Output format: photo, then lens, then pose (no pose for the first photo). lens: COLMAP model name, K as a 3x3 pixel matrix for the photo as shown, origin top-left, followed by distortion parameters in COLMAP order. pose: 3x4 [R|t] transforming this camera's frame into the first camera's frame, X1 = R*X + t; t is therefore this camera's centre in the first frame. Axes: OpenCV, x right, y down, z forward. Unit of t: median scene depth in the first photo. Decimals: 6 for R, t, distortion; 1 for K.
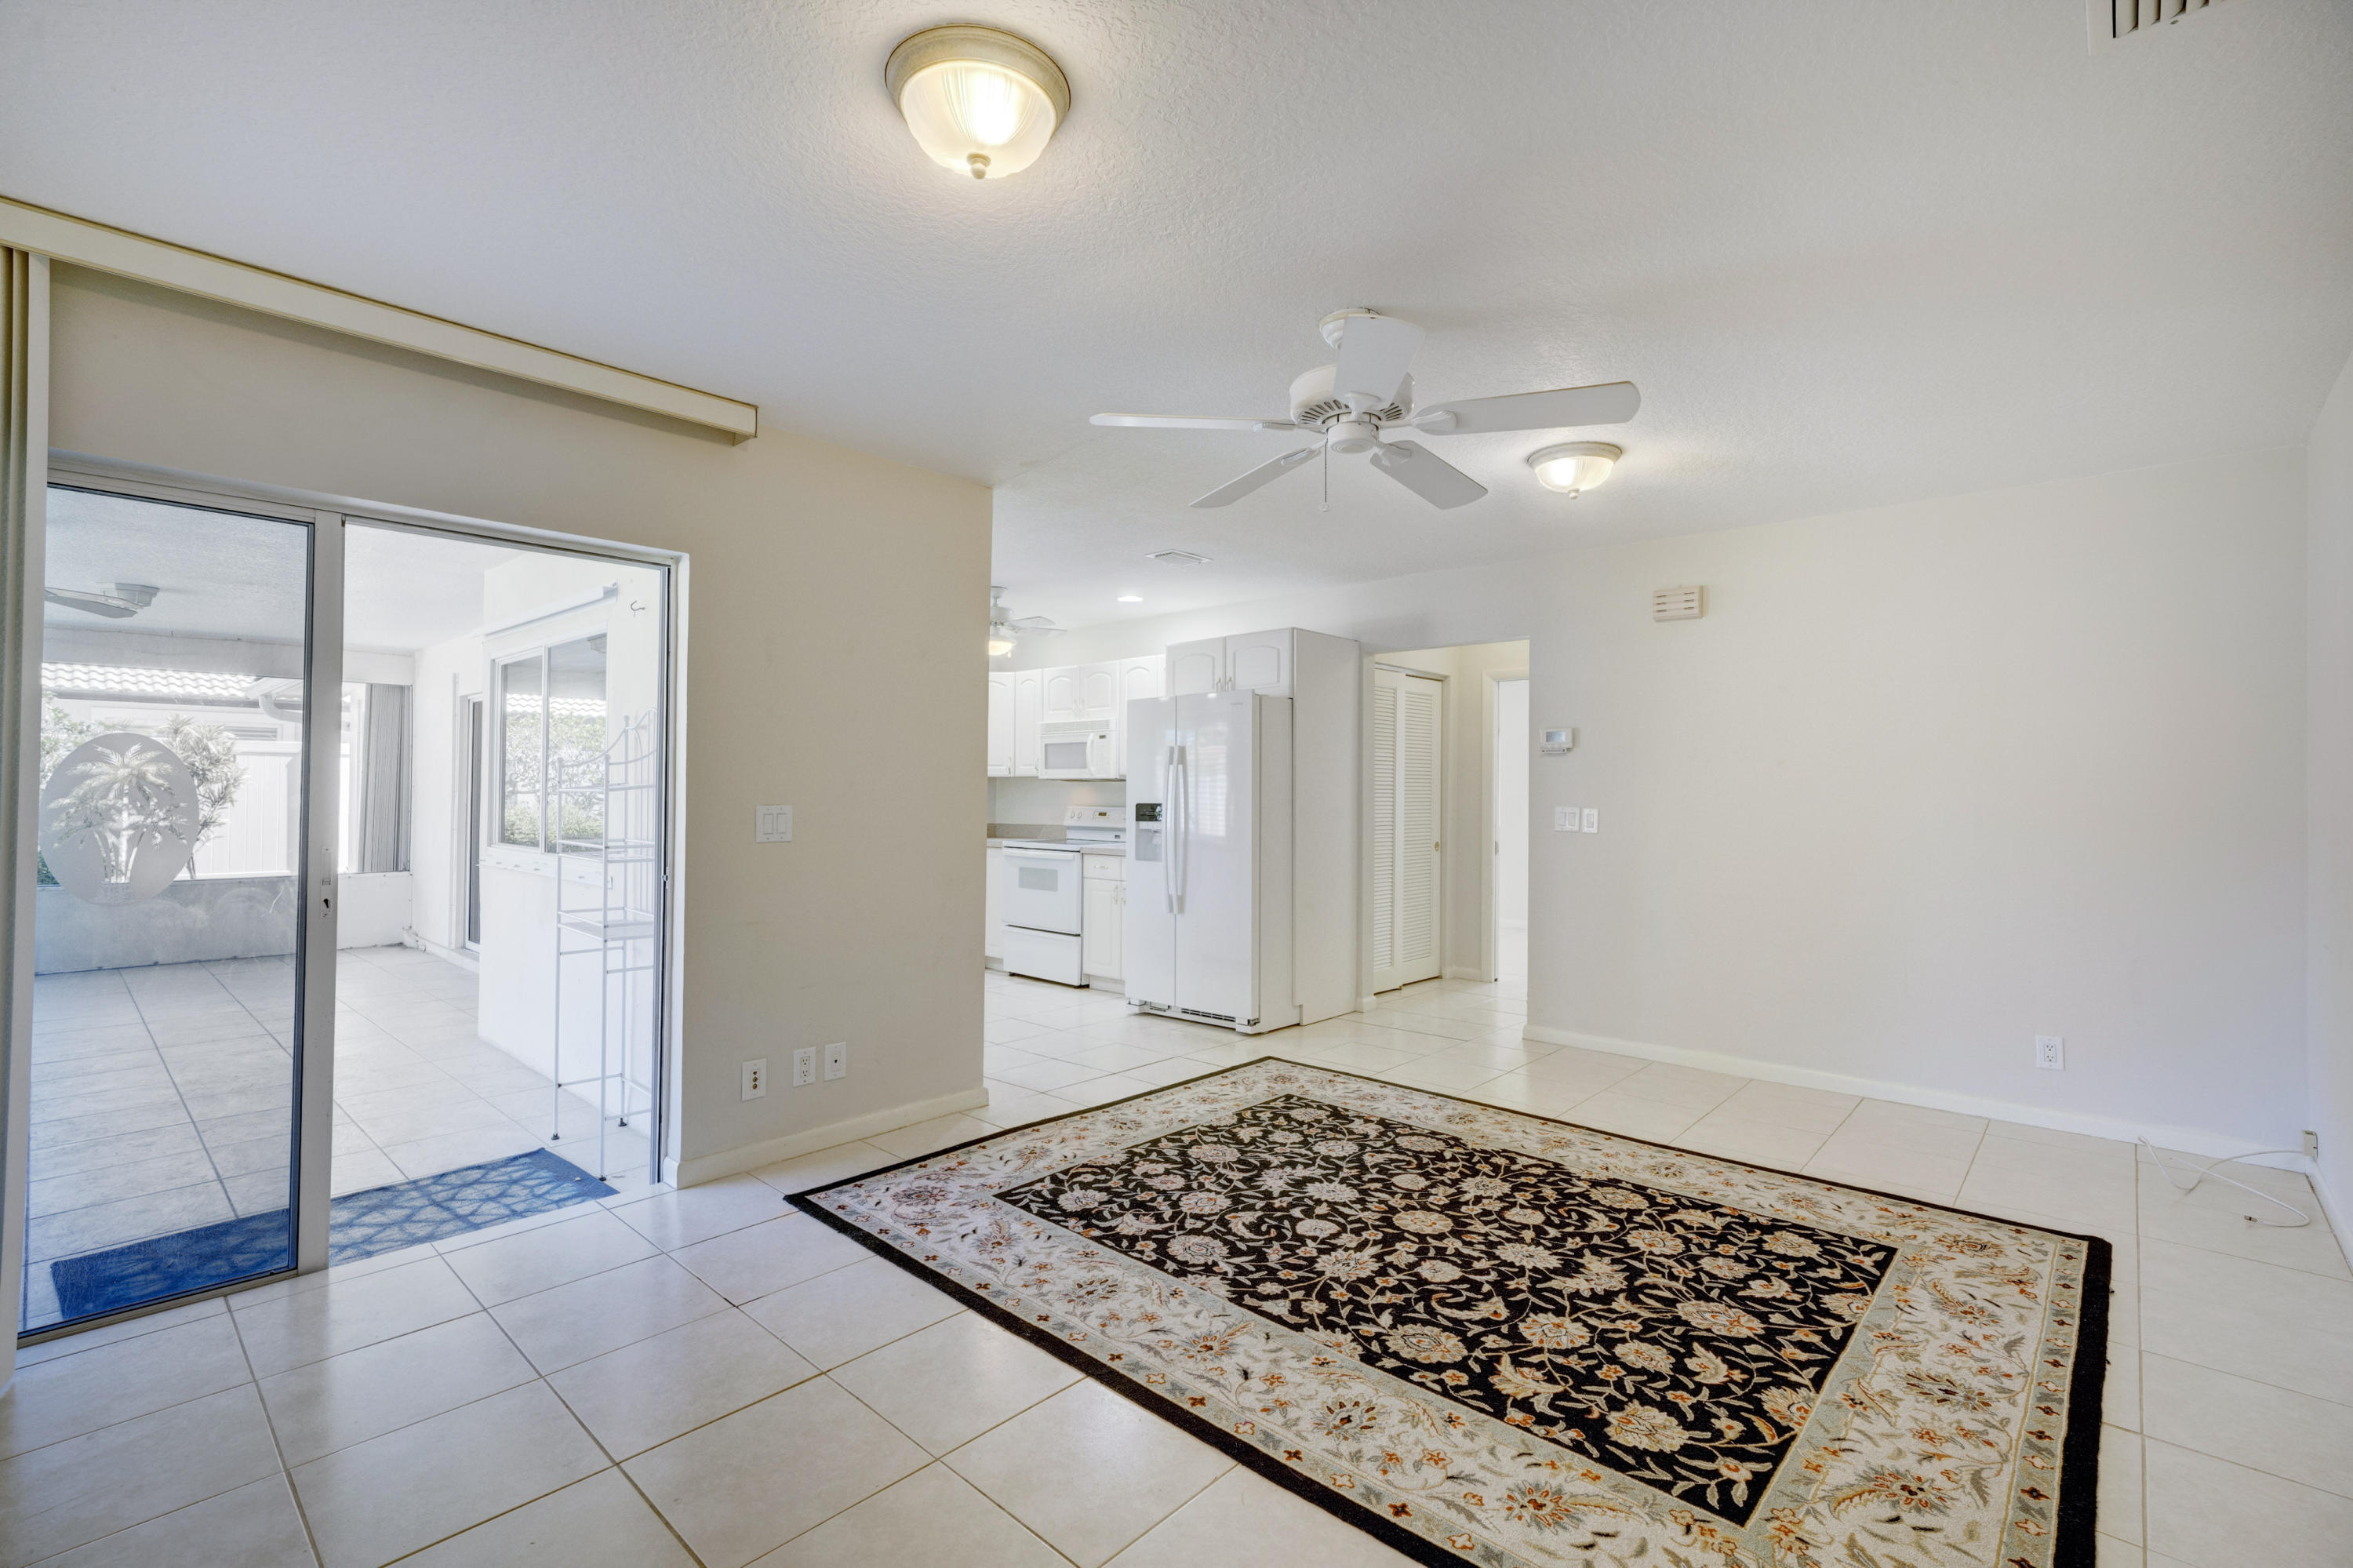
lens RADIAL K [[1047.9, 0, 1176.2], [0, 1047.9, 787.8], [0, 0, 1]] dist [-0.011989, 0.002738]
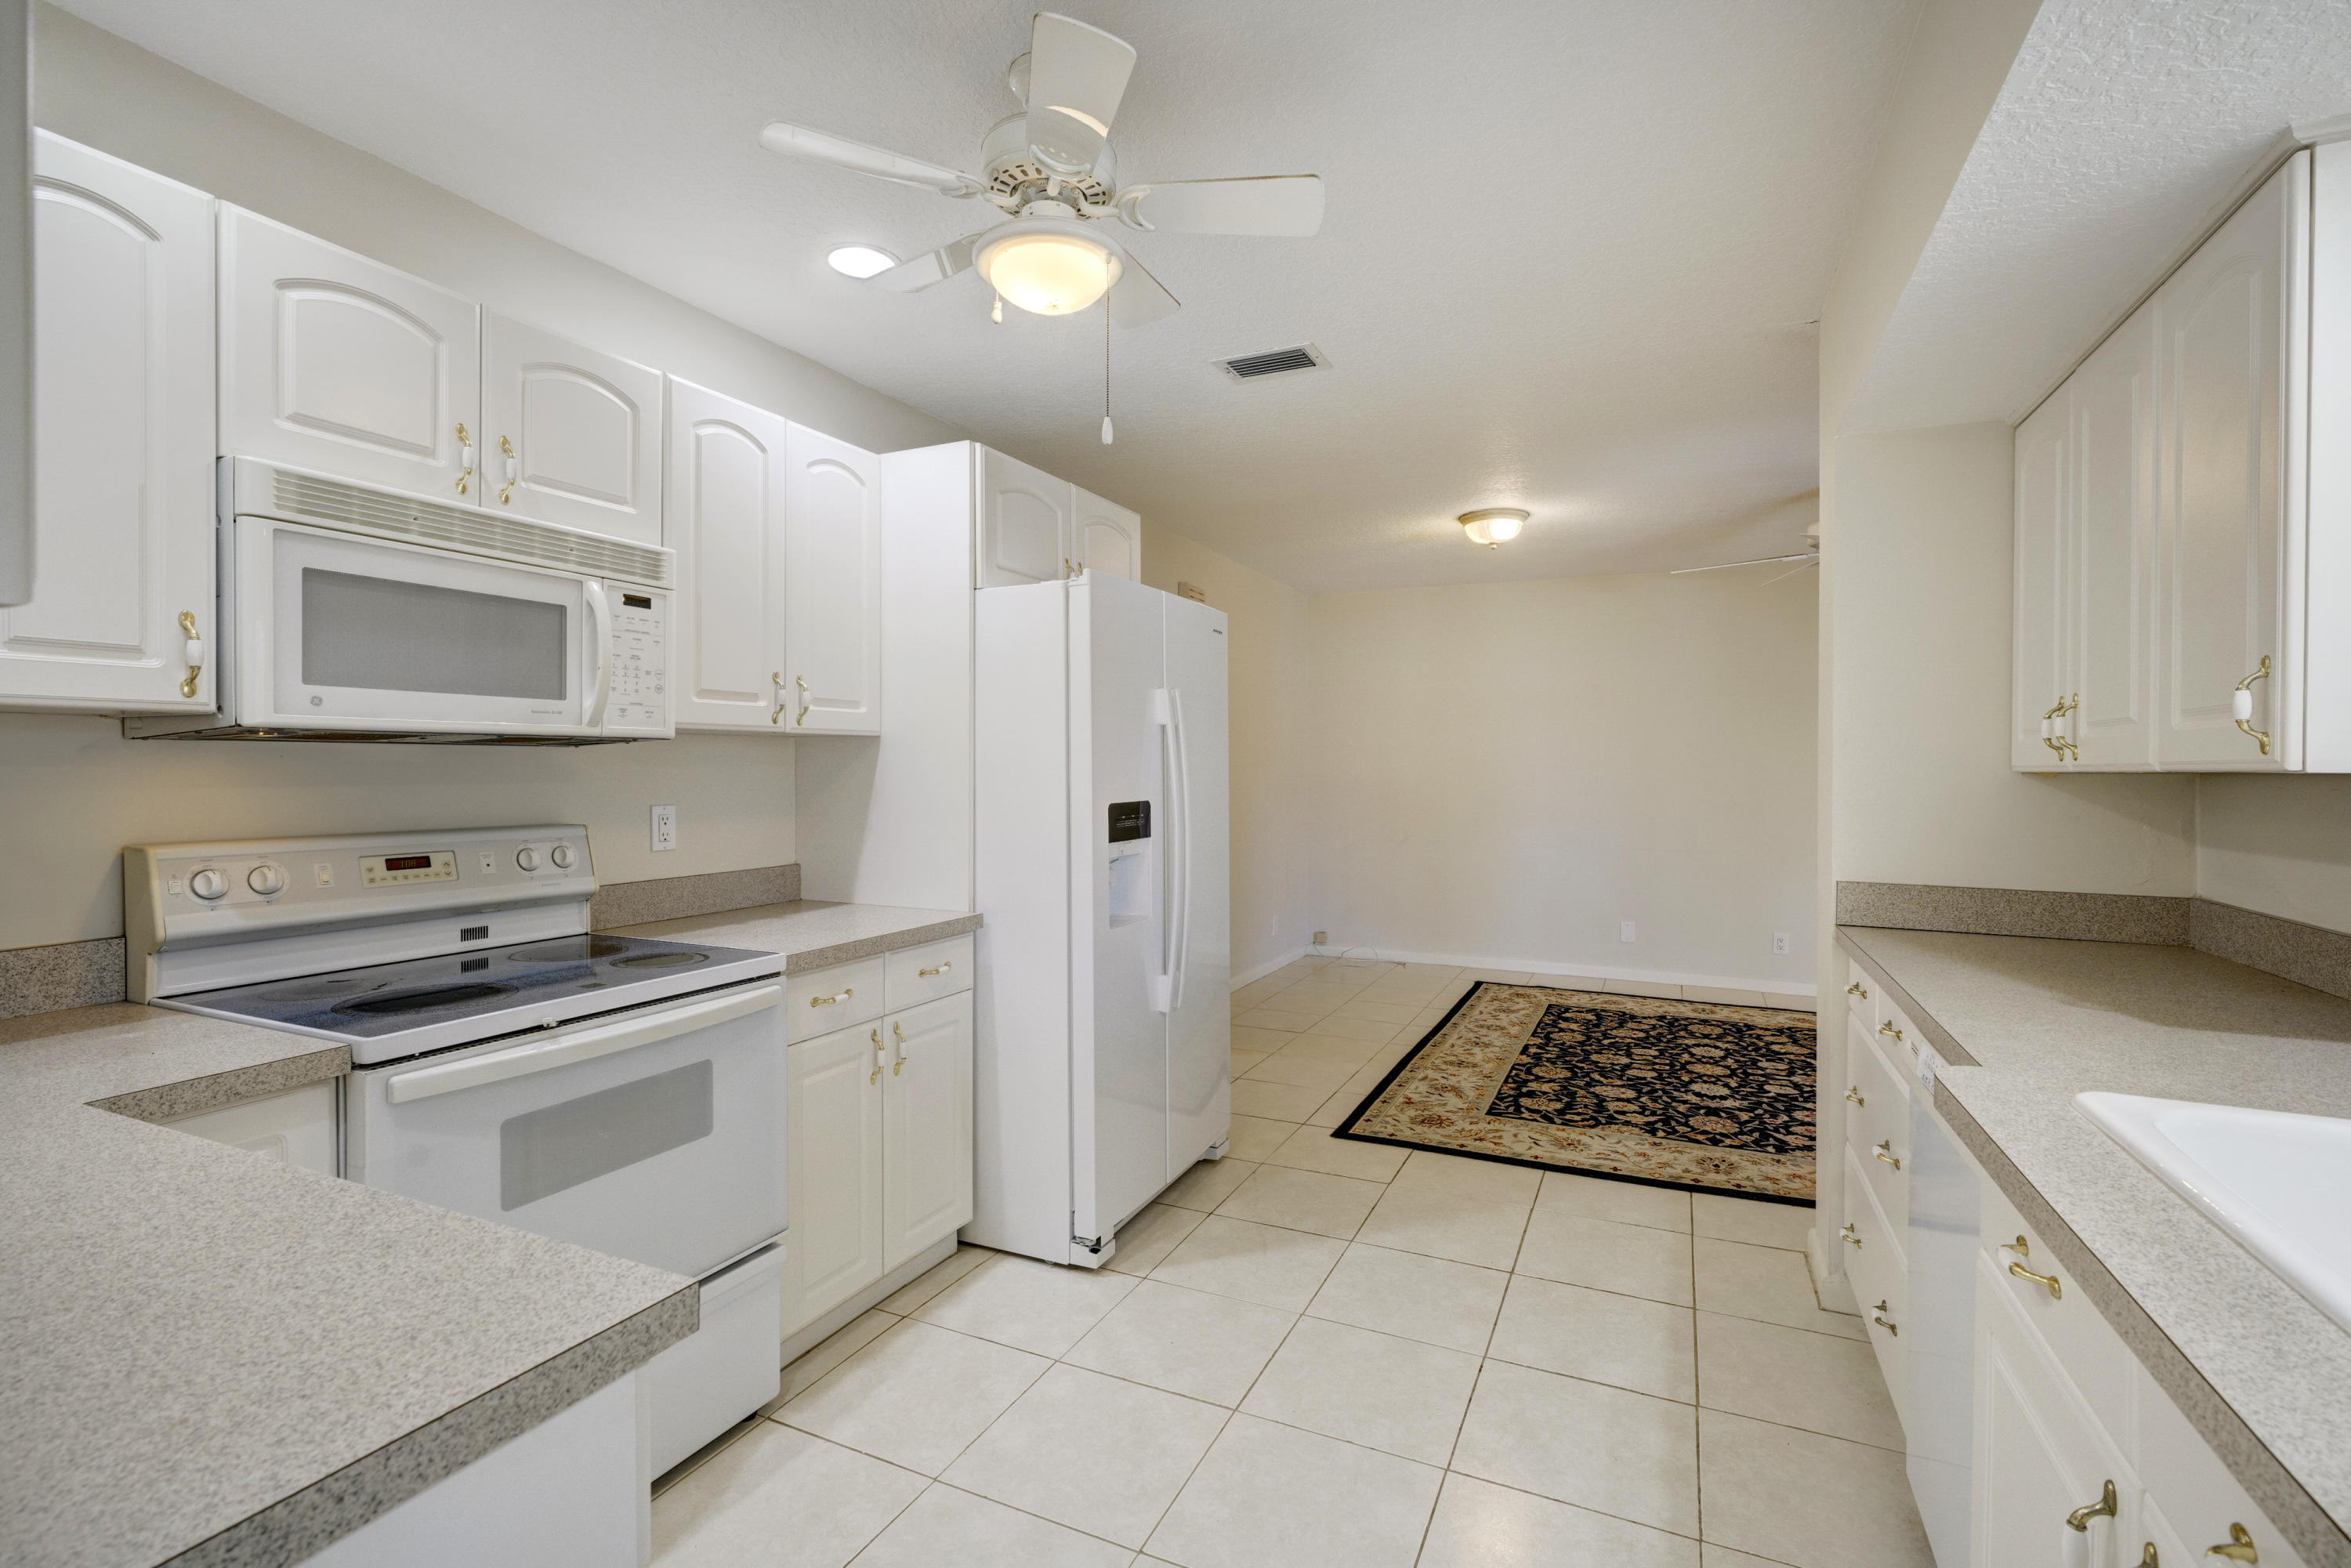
lens RADIAL K [[1046.9, 0, 1173.9], [0, 1046.9, 794.3], [0, 0, 1]] dist [-0.011989, 0.002738]
pose [[-0.290624, -0.030183, 0.956361, -0.964431], [-0.008467, 0.999544, 0.028973, -0.005526], [-0.956800, 0.000323, -0.290747, 2.216785]]
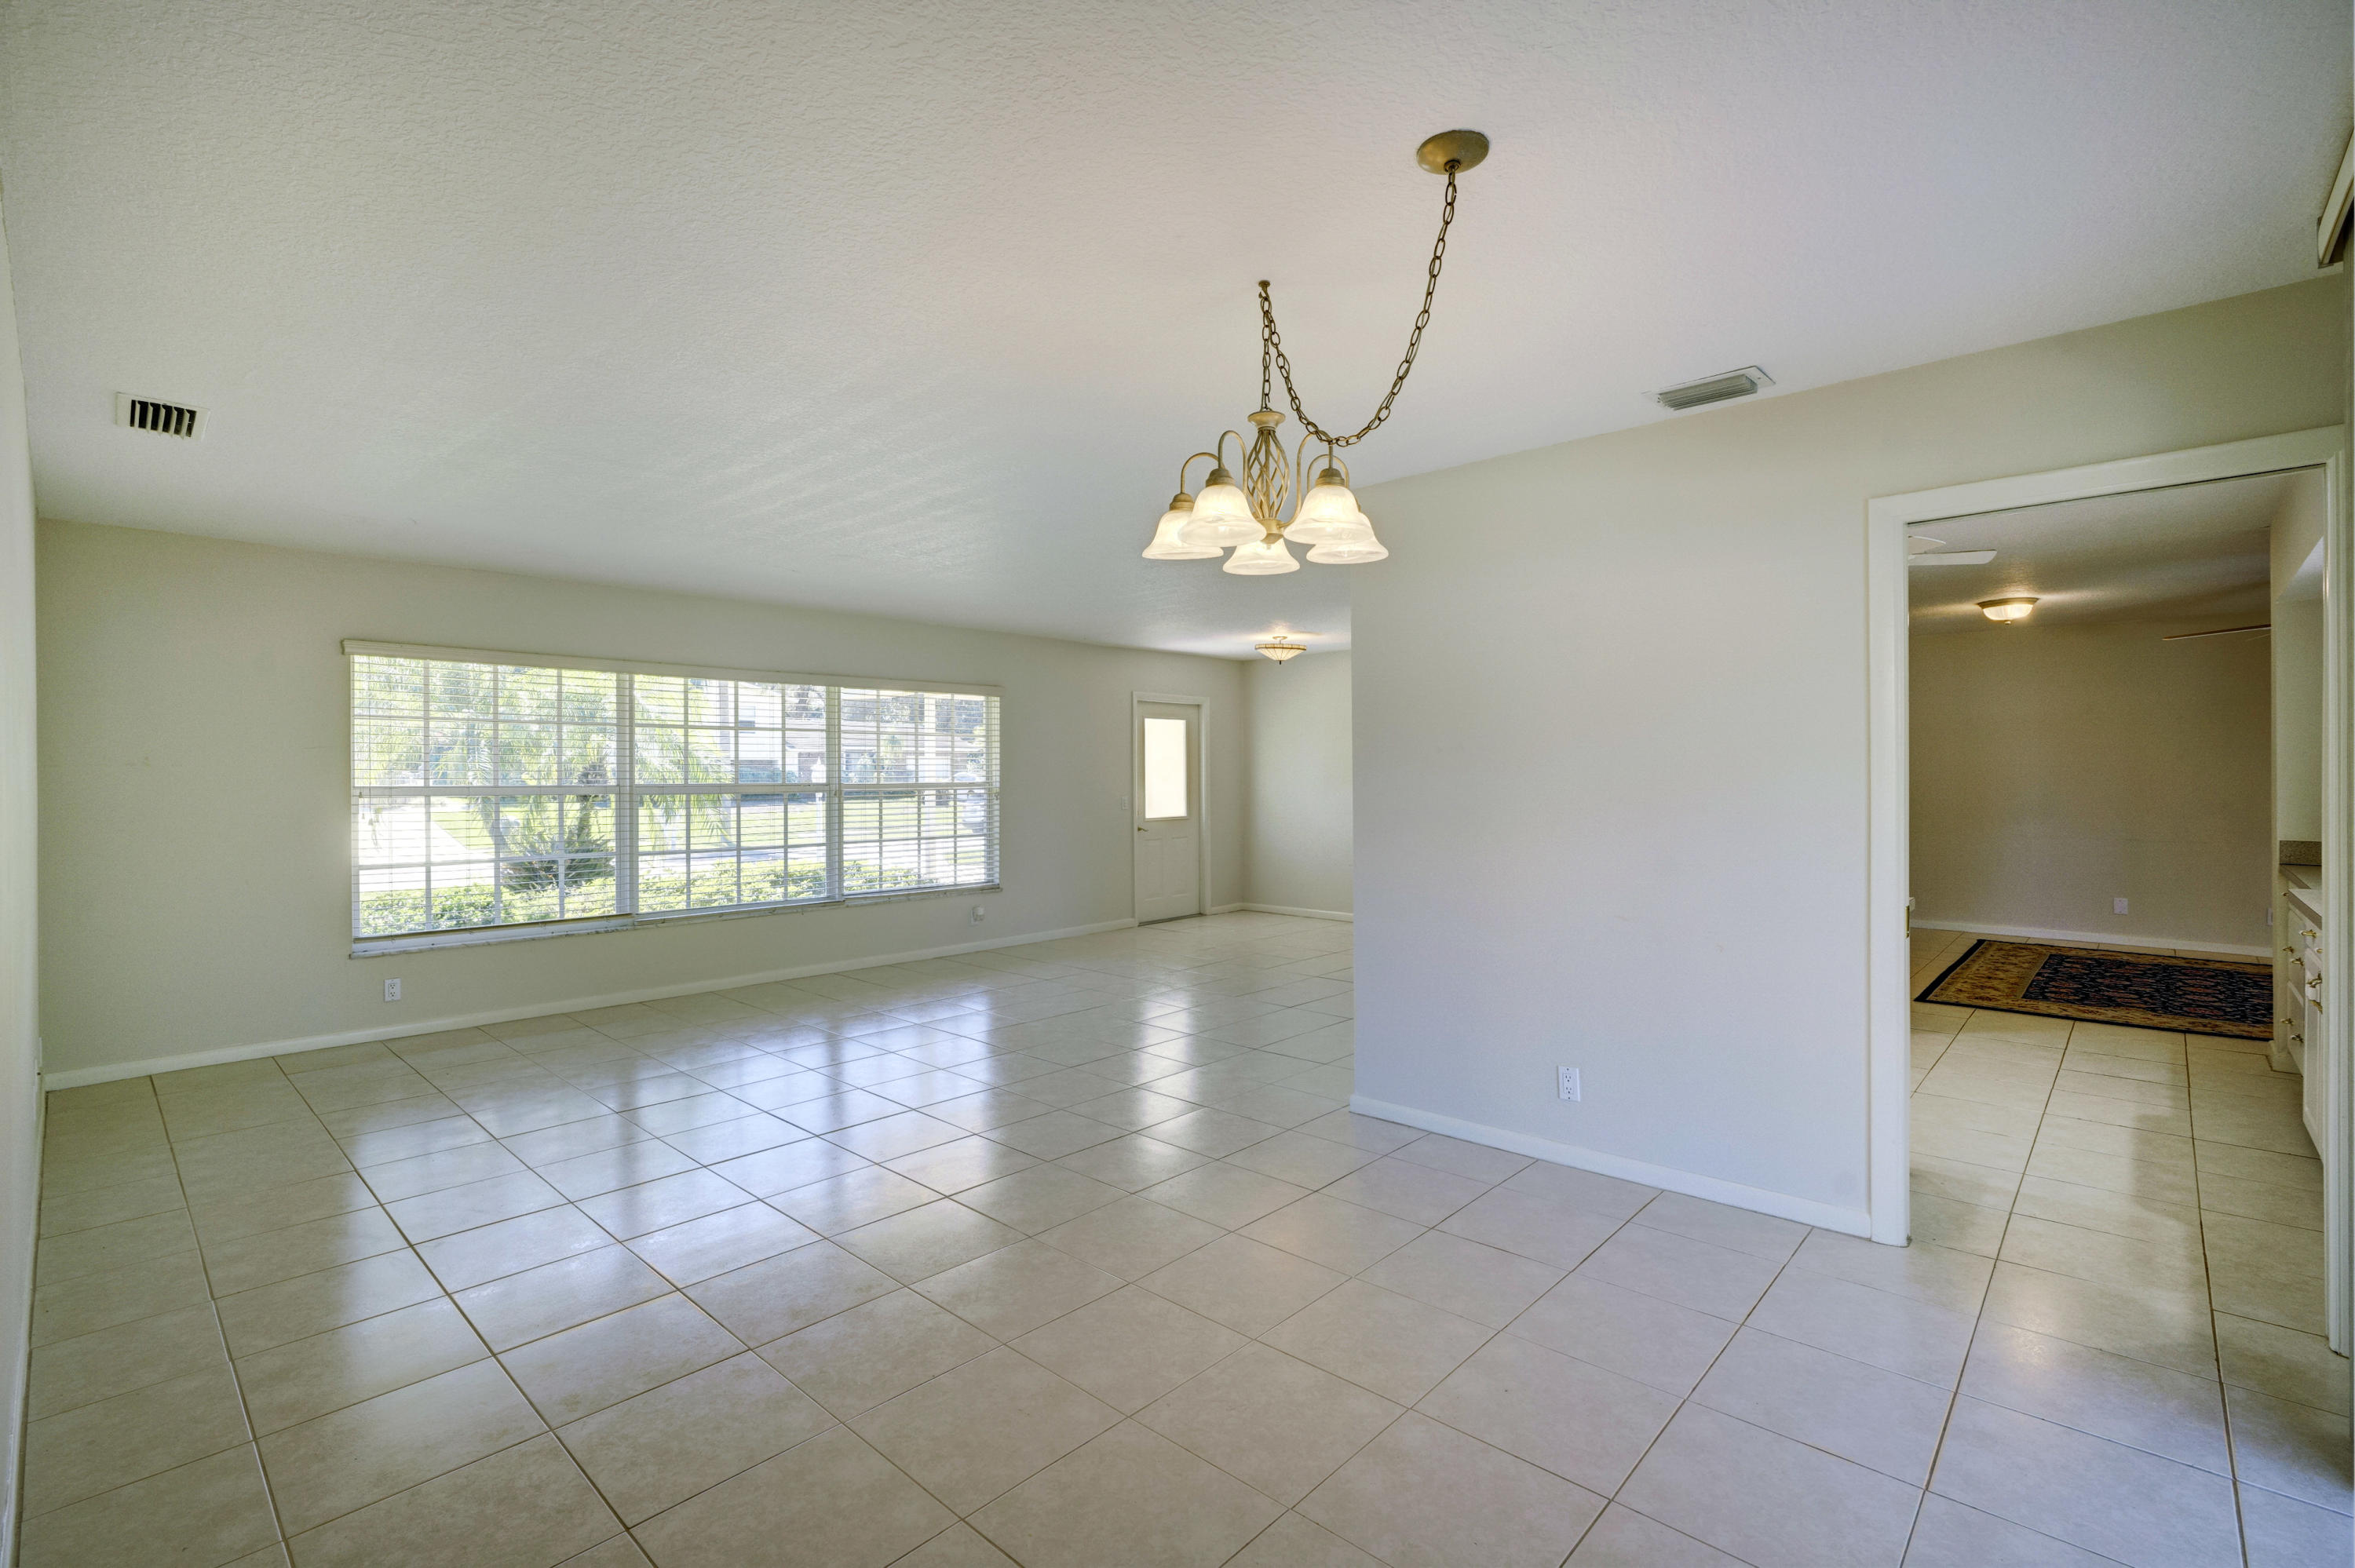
lens RADIAL K [[1048.6, 0, 1178.6], [0, 1048.6, 759.4], [0, 0, 1]] dist [-0.011989, 0.002738]
pose [[0.022432, 0.001023, 0.999748, -1.885021], [0.006426, 0.999979, -0.001167, -0.041111], [-0.999728, 0.006451, 0.022425, 3.040704]]
